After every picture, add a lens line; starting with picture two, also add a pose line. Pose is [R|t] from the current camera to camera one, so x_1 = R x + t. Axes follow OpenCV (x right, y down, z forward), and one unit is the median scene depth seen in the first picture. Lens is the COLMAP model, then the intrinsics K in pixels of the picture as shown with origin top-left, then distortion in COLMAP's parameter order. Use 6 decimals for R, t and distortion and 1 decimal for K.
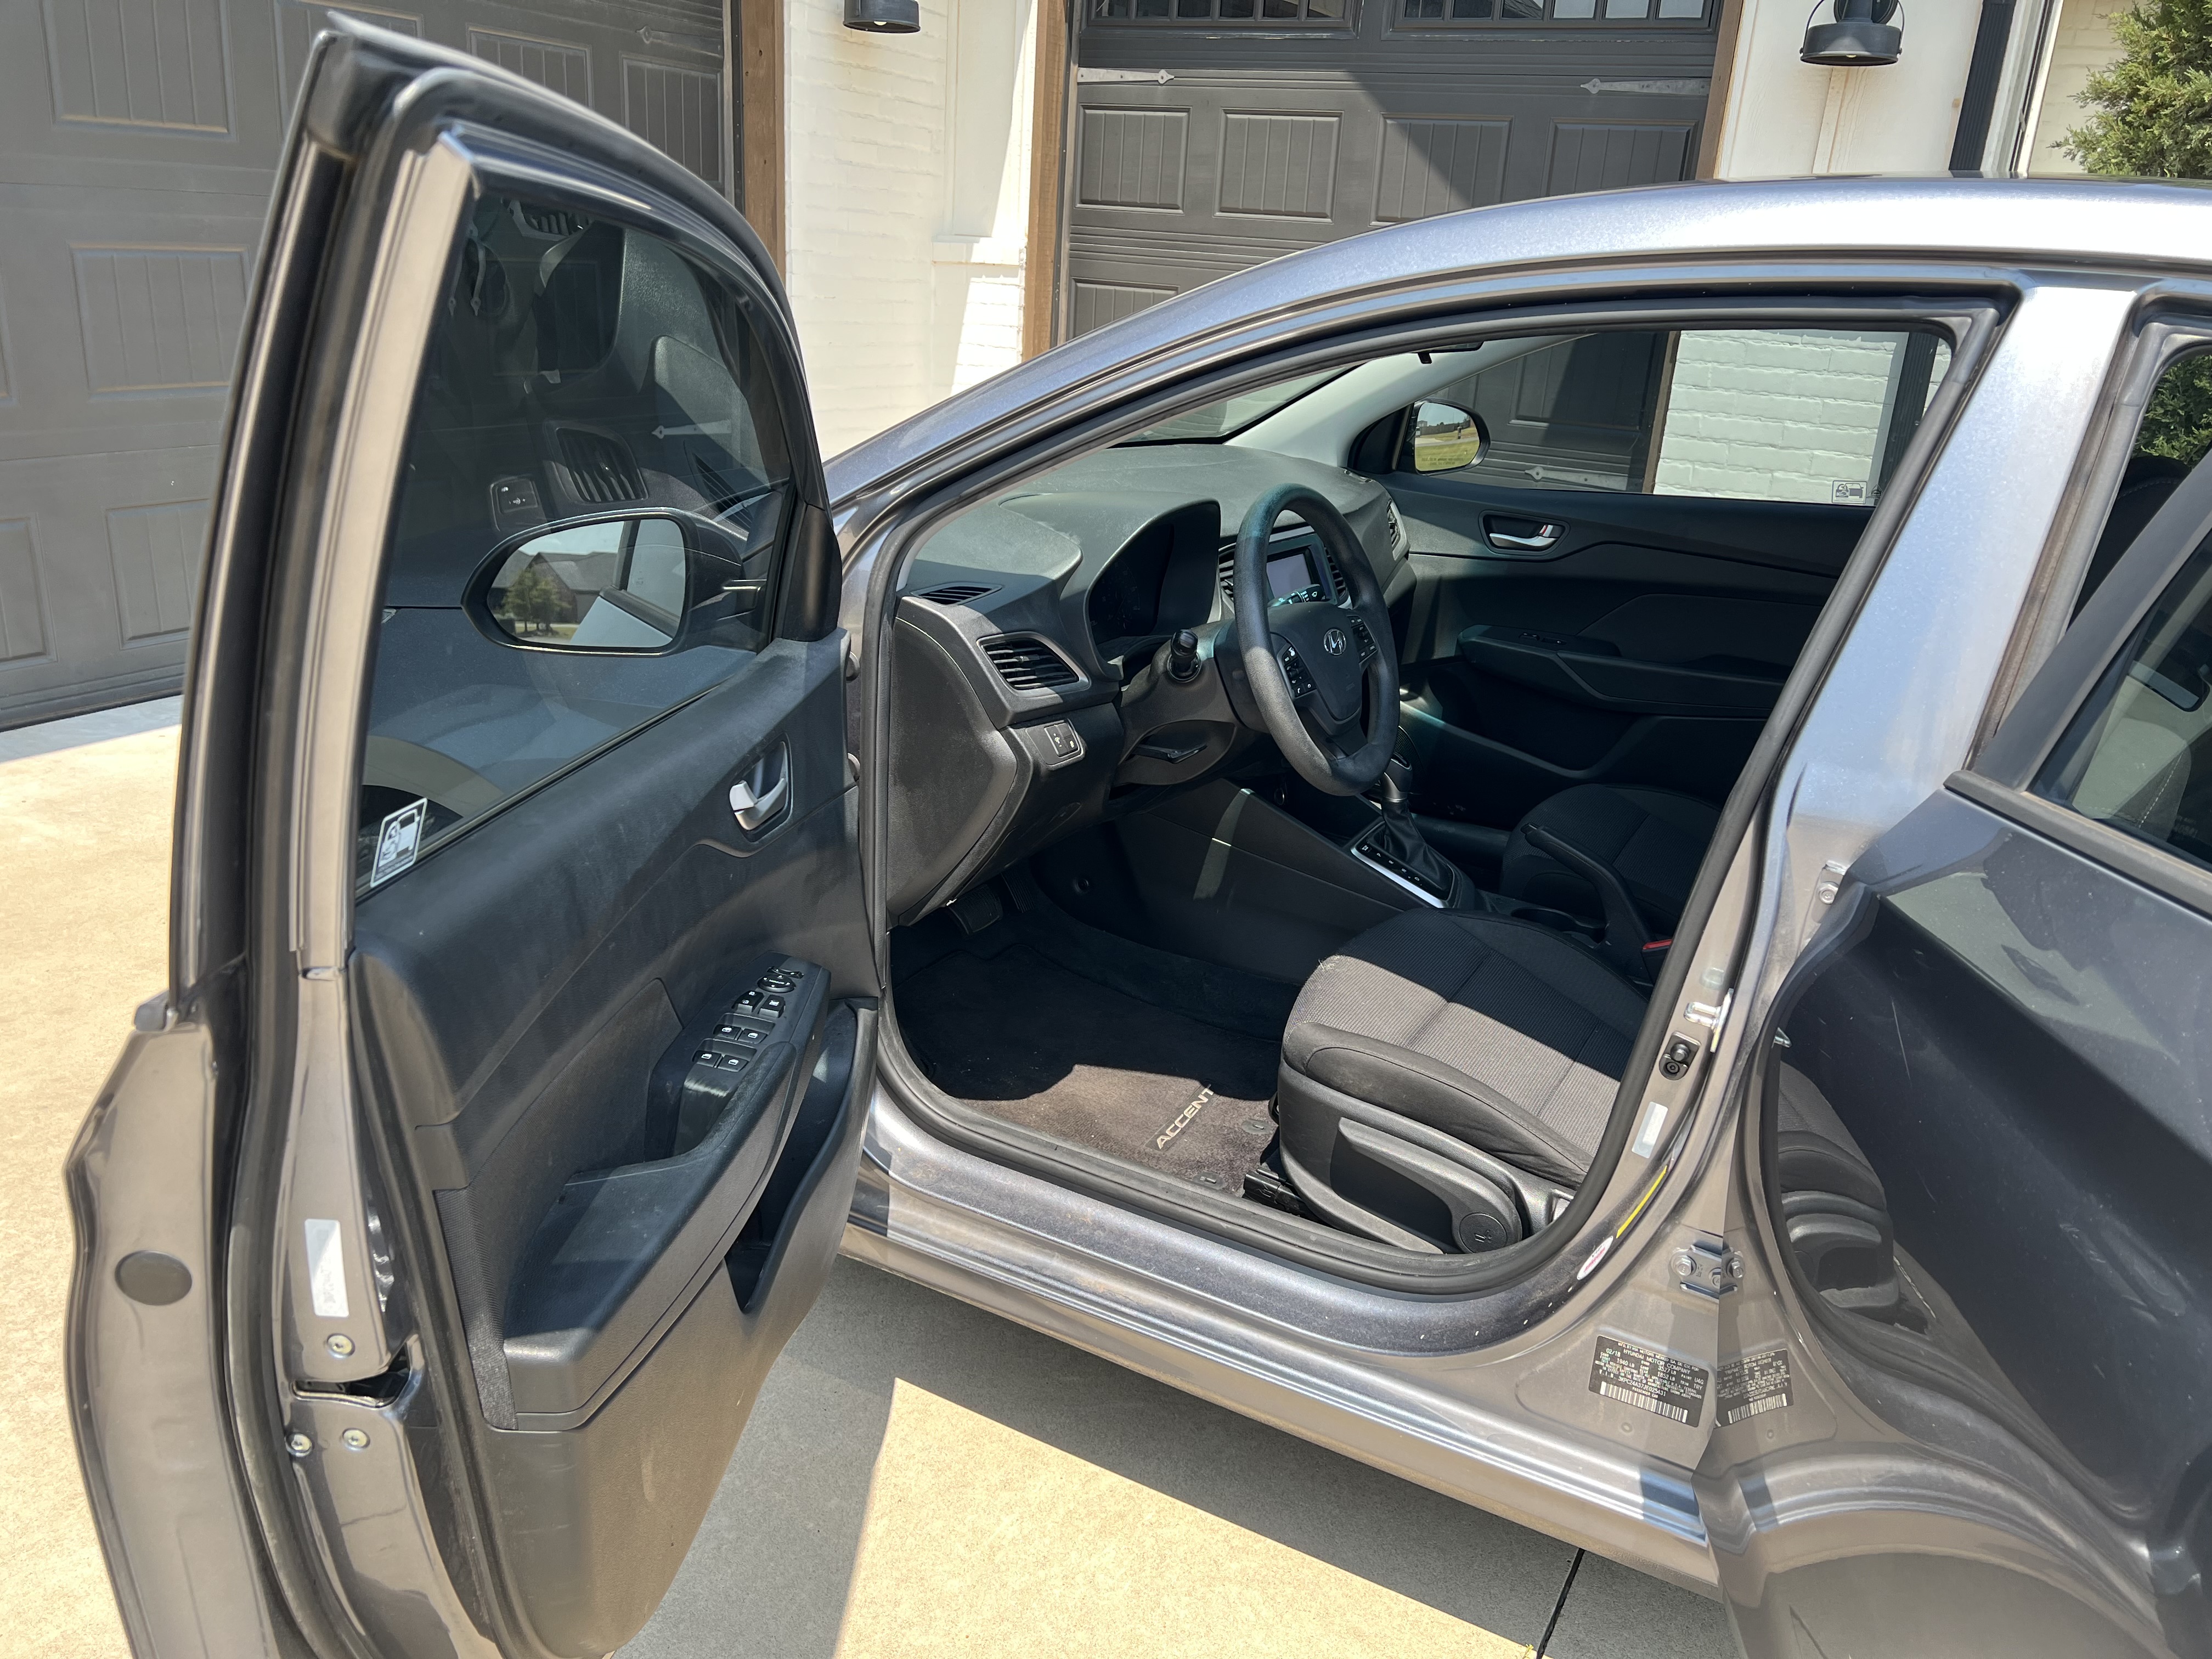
lens RADIAL K [[1683.2, 0, 1106.0], [0, 1683.2, 829.5], [0, 0, 1]] dist [0.012555, -0.003817]
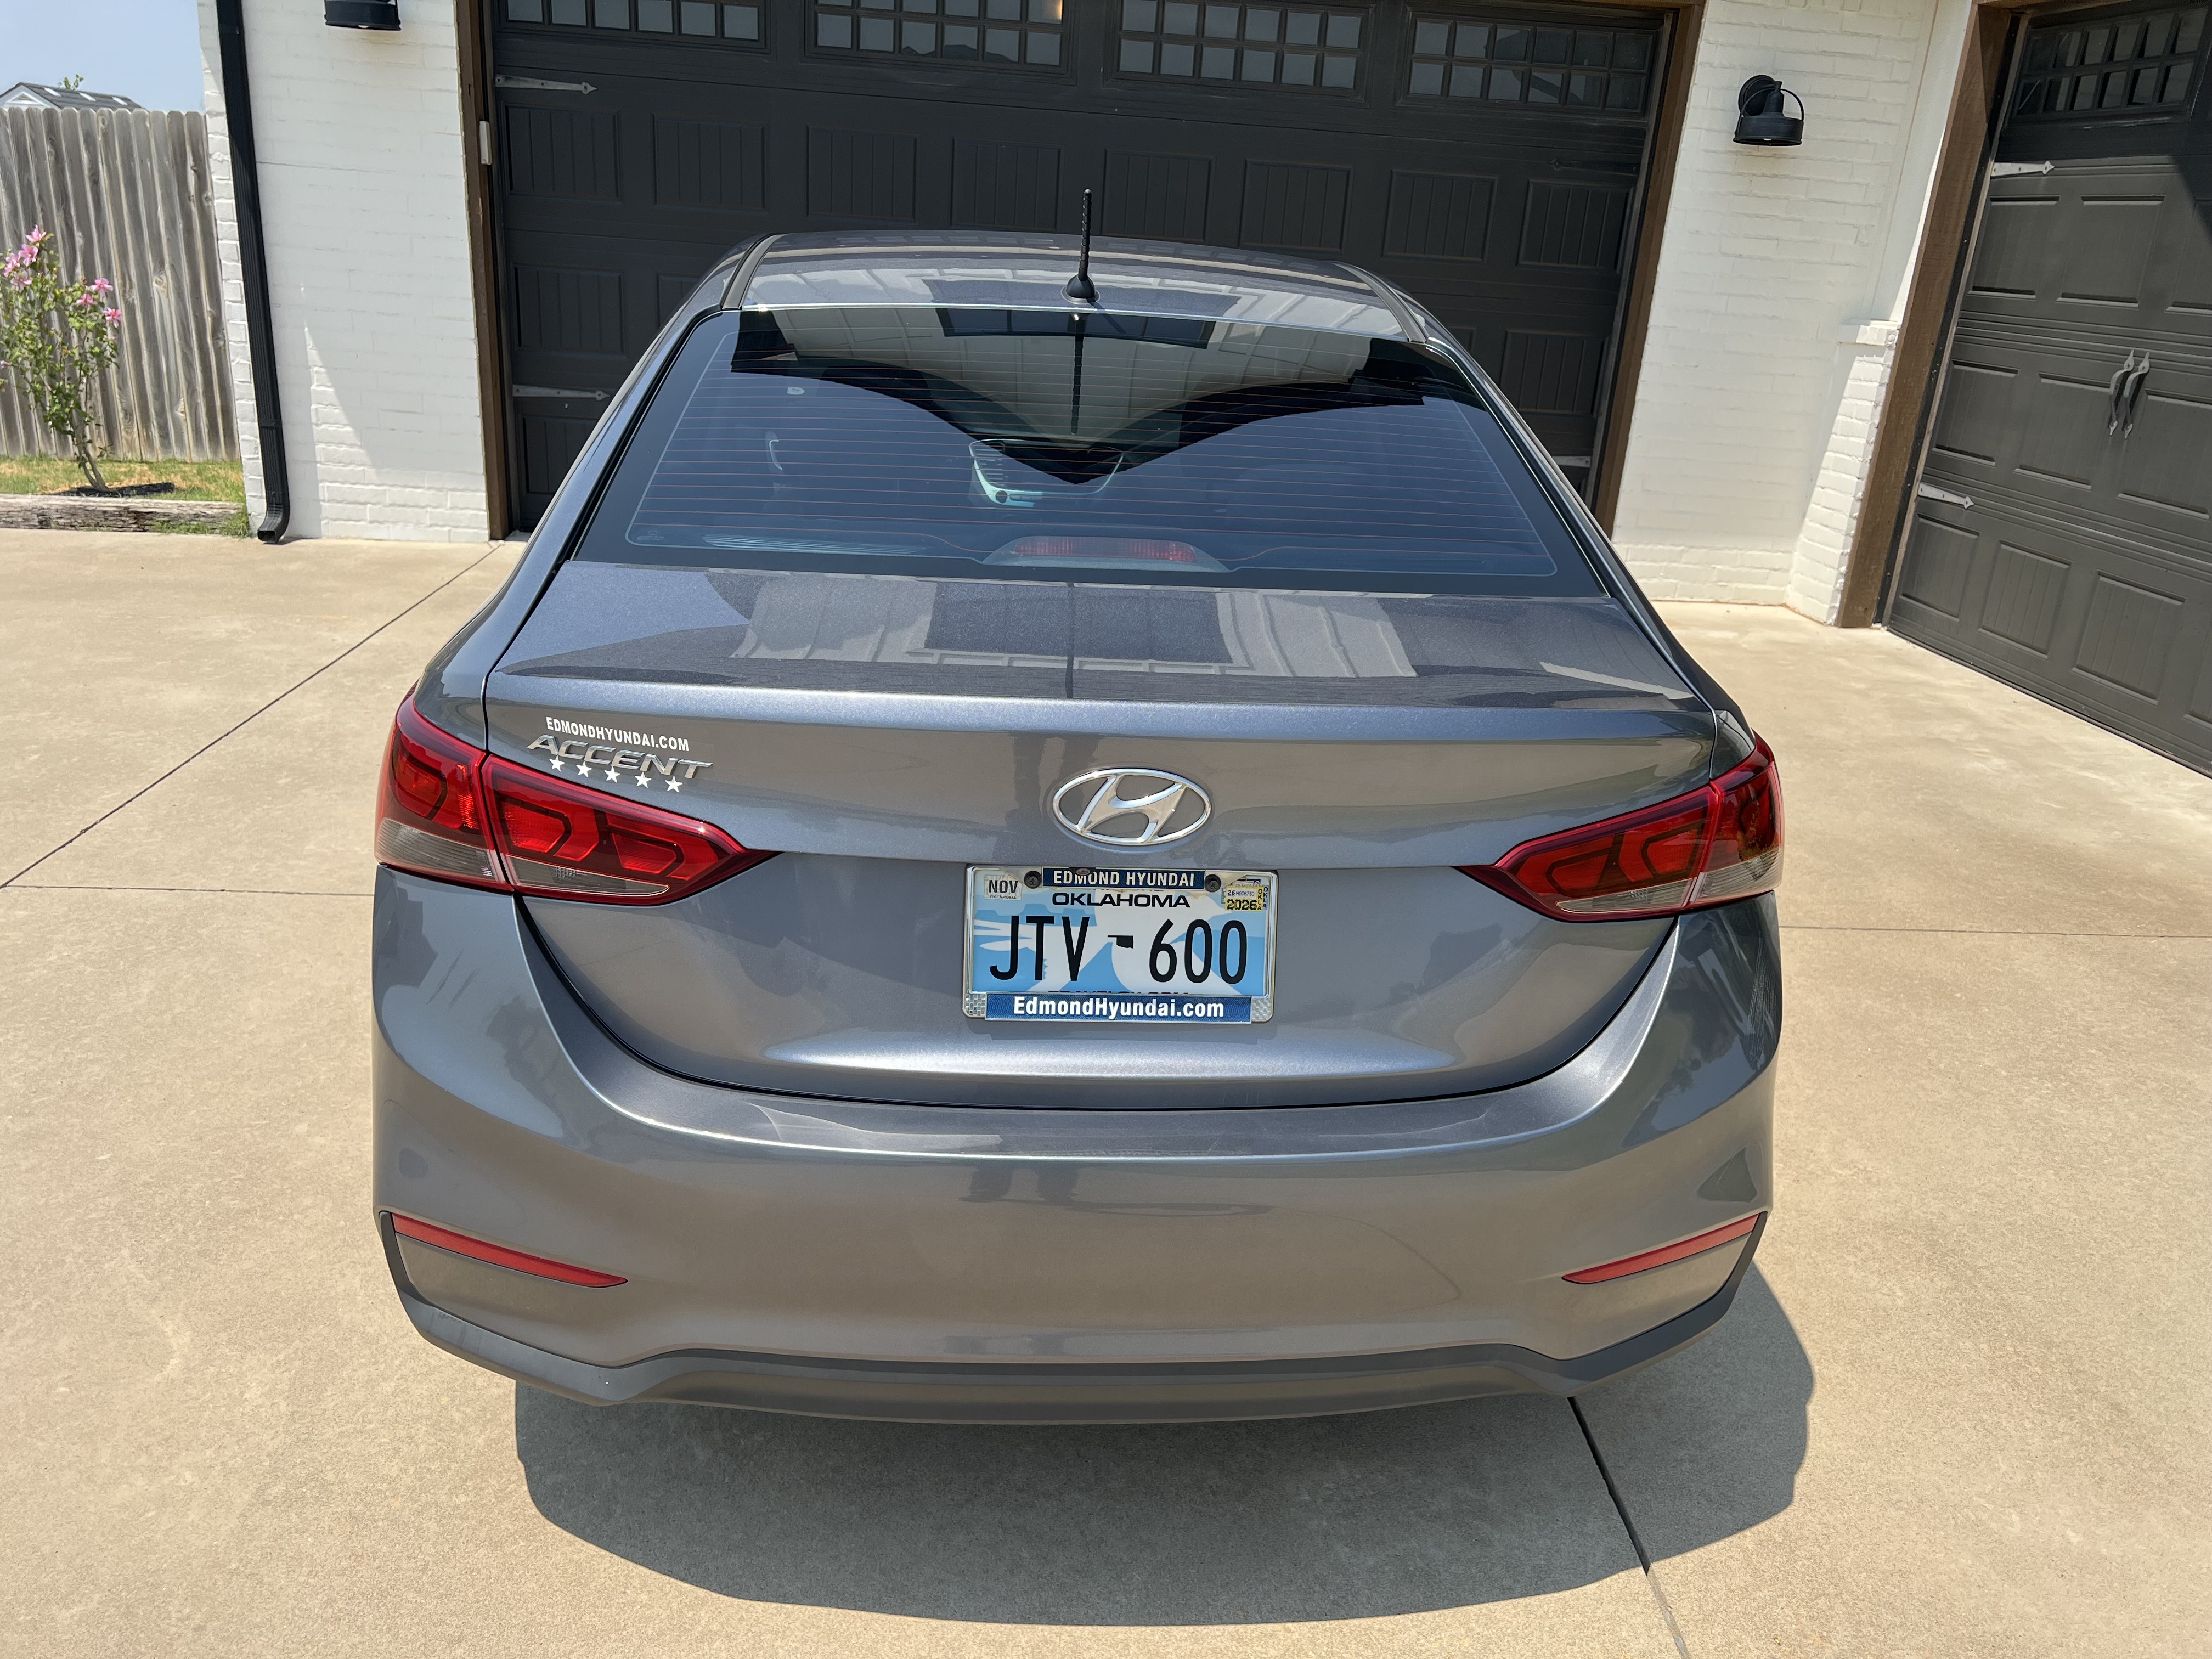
lens RADIAL K [[1683.2, 0, 1106.0], [0, 1683.2, 829.5], [0, 0, 1]] dist [0.012555, -0.003817]
pose [[0.542504, 0.258885, -0.799167, 0.699431], [-0.306229, 0.946813, 0.098835, 0.007087], [0.782248, 0.191110, 0.592929, 0.024923]]
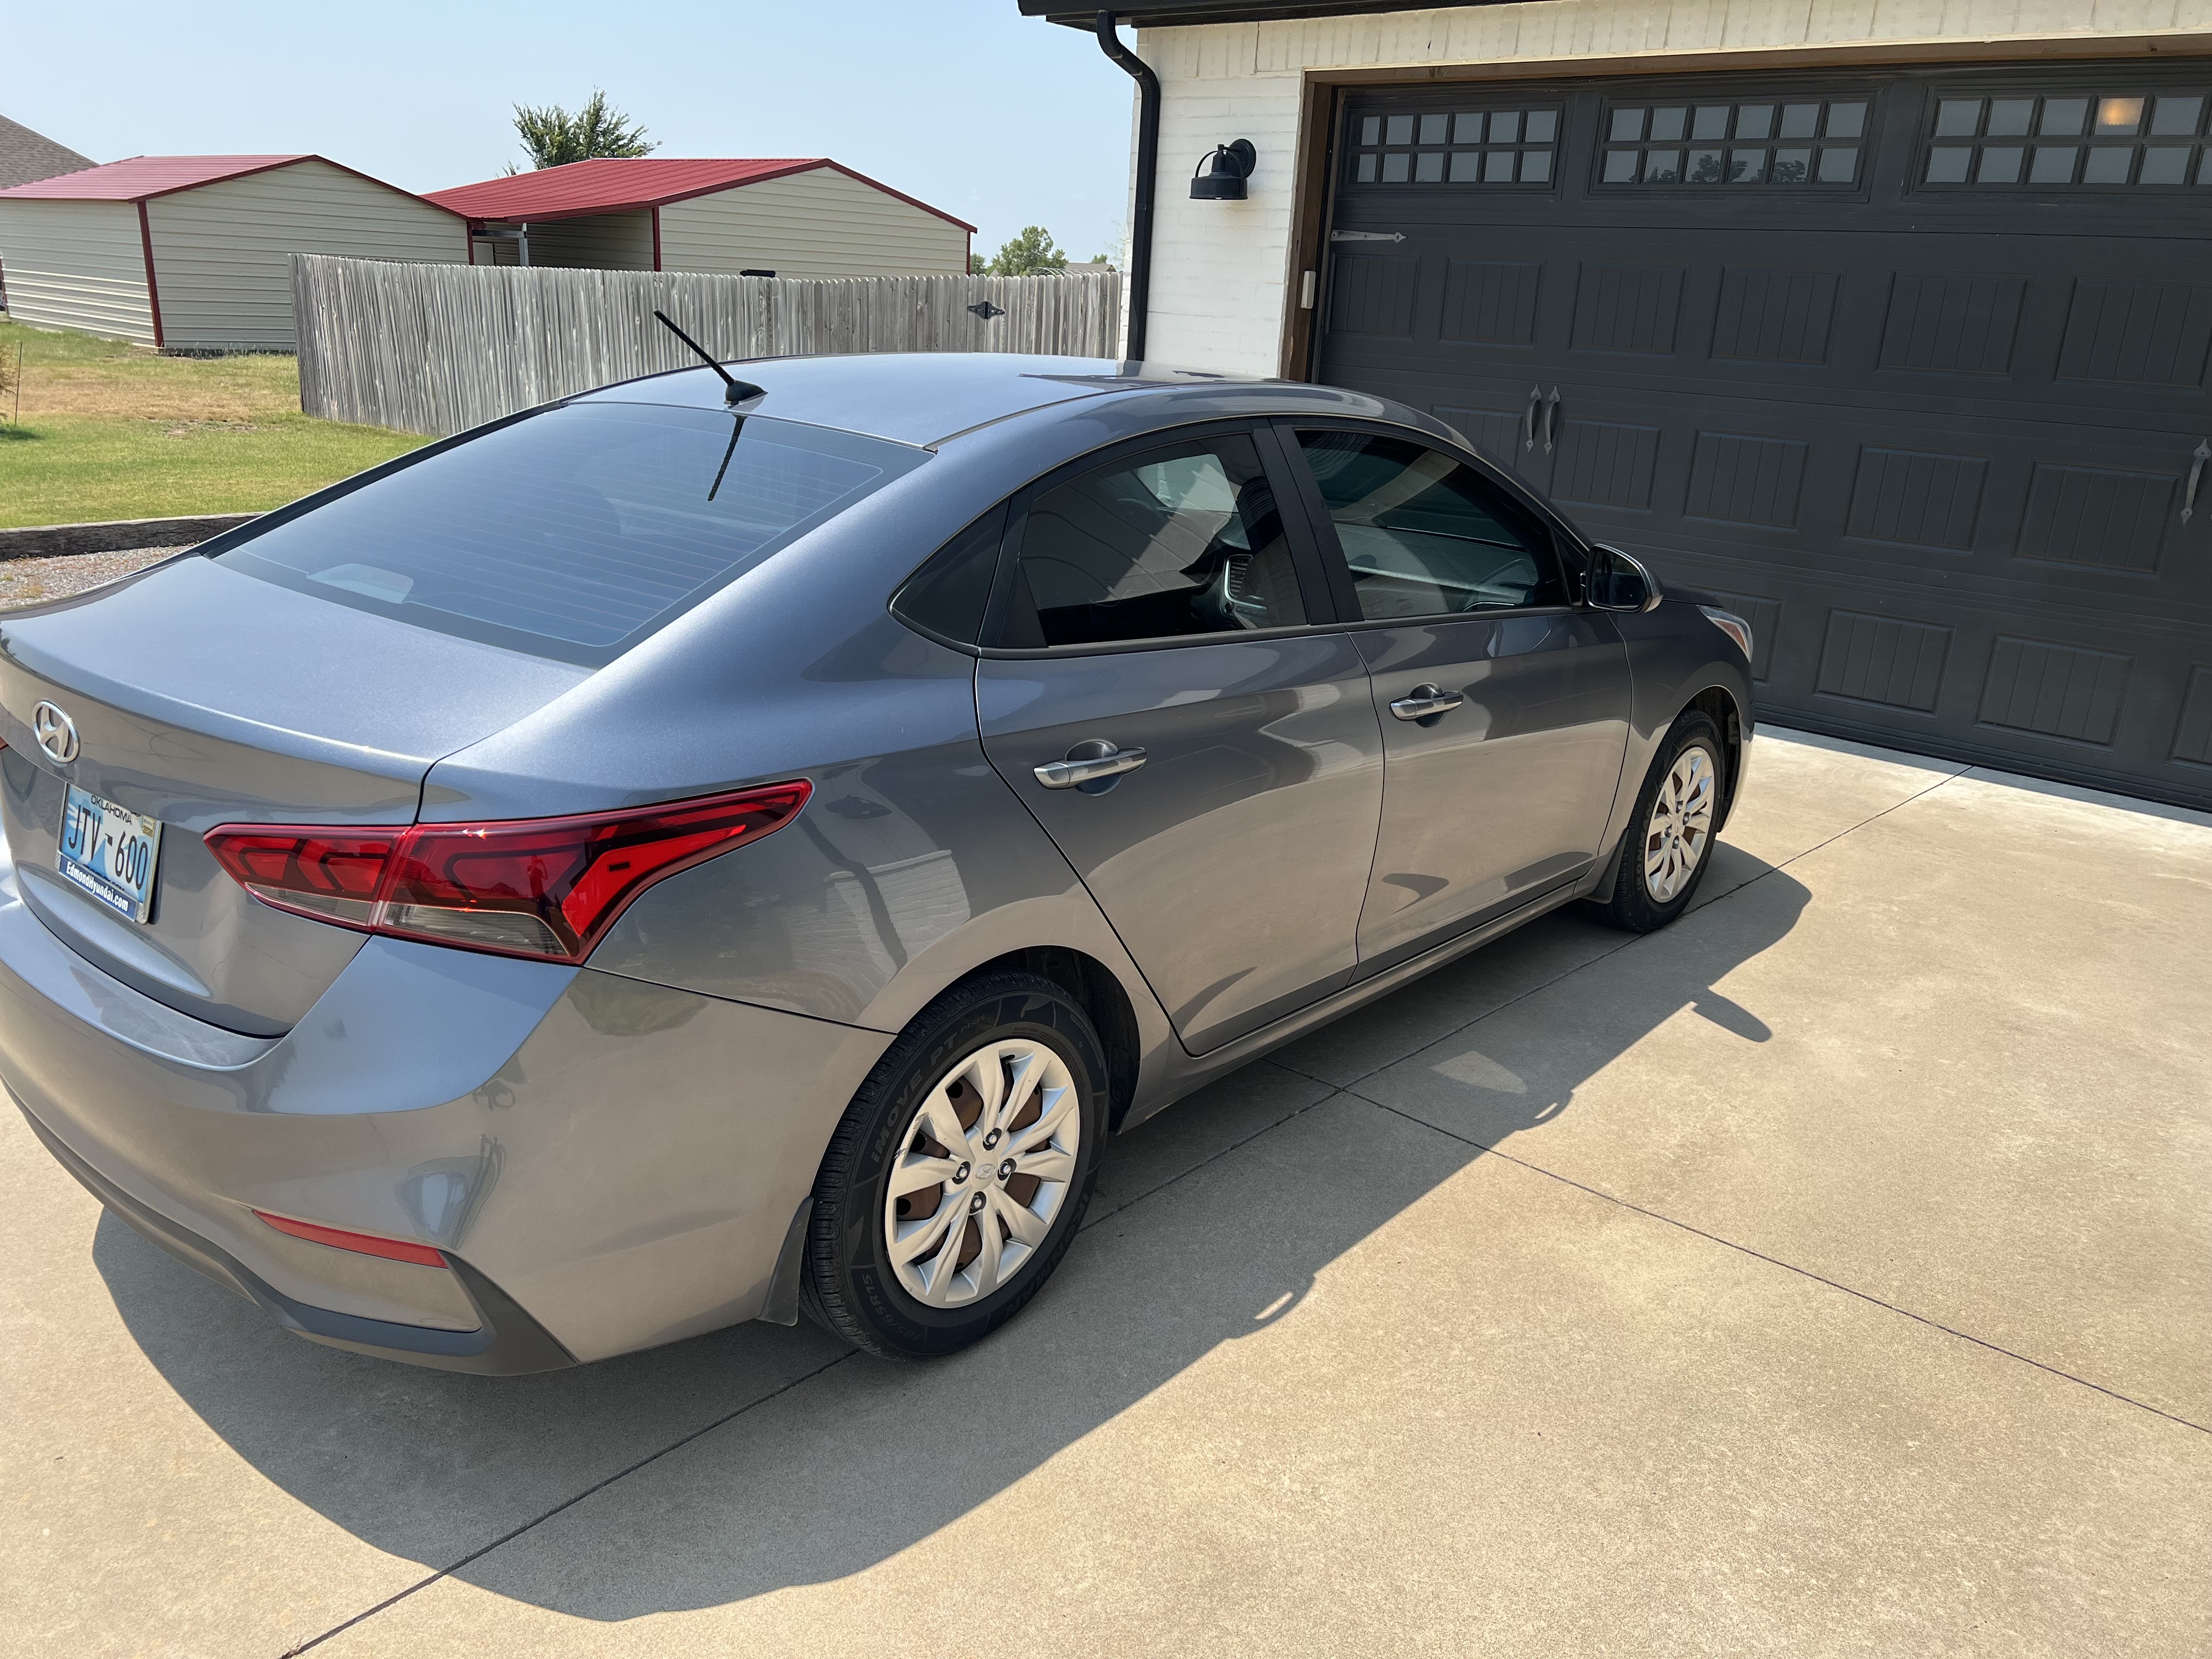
lens RADIAL K [[1670.6, 0, 1062.0], [0, 1670.6, 902.3], [0, 0, 1]] dist [-0.028177, 0.002929]
pose [[-0.230048, 0.265310, -0.936317, 0.792529], [-0.373702, 0.864275, 0.336713, -0.154219], [0.898568, 0.427363, -0.099678, 0.465783]]
